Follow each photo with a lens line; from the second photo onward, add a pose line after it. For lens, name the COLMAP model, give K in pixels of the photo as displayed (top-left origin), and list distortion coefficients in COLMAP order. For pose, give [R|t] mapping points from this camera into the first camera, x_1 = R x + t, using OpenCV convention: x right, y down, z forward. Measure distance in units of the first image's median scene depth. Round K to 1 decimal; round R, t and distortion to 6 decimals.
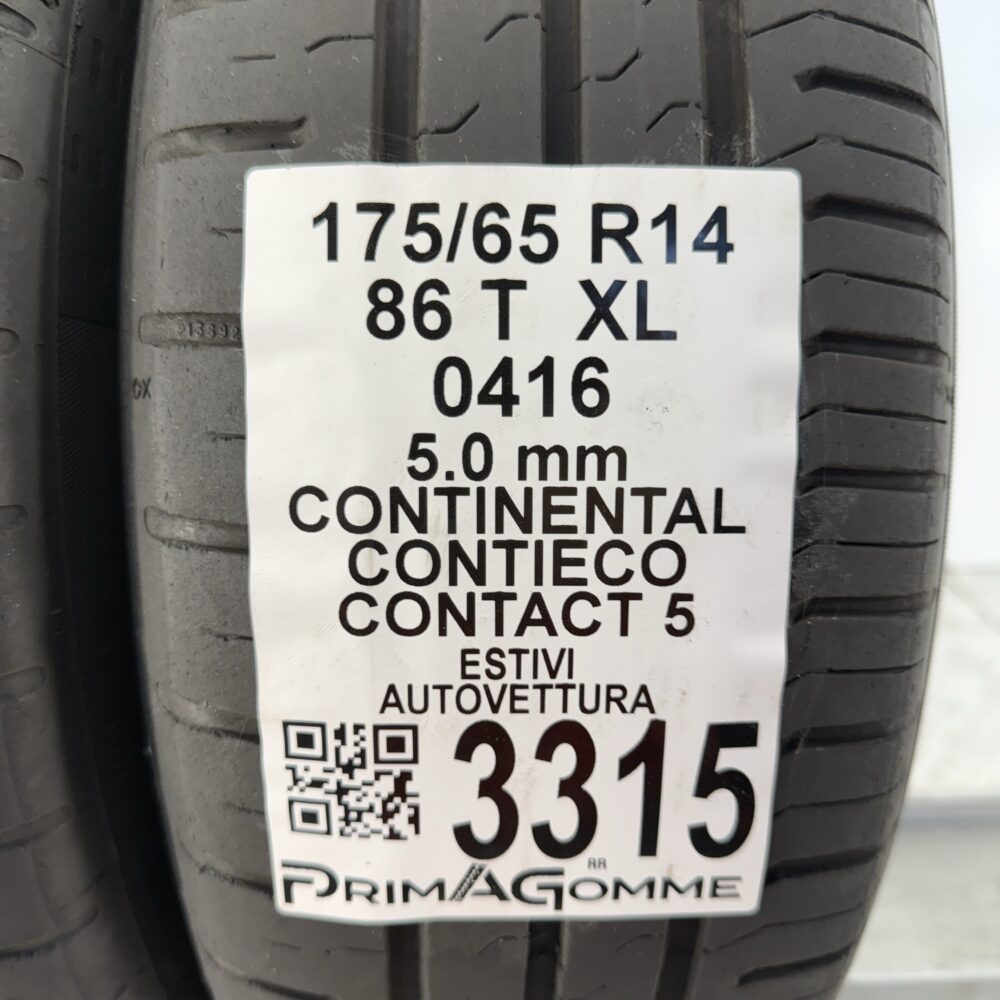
lens RADIAL K [[937.4, 0, 508.2], [0, 937.4, 502.2], [0, 0, 1]] dist [0.098281, -0.198246]
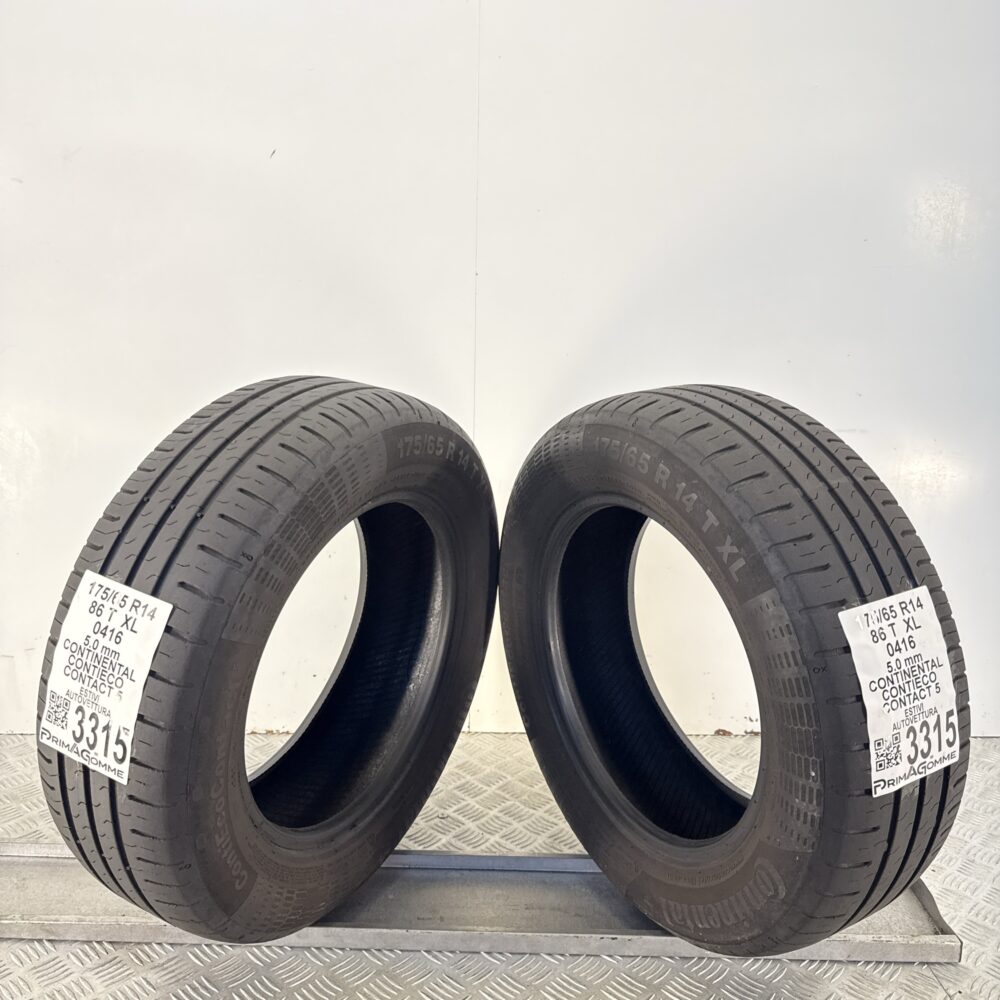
lens RADIAL K [[937.4, 0, 508.2], [0, 937.4, 502.2], [0, 0, 1]] dist [0.098281, -0.198246]
pose [[0.882370, -0.185178, 0.432587, -3.342353], [0.269073, 0.952743, -0.141001, -0.620496], [-0.386034, 0.240812, 0.890498, -2.367886]]
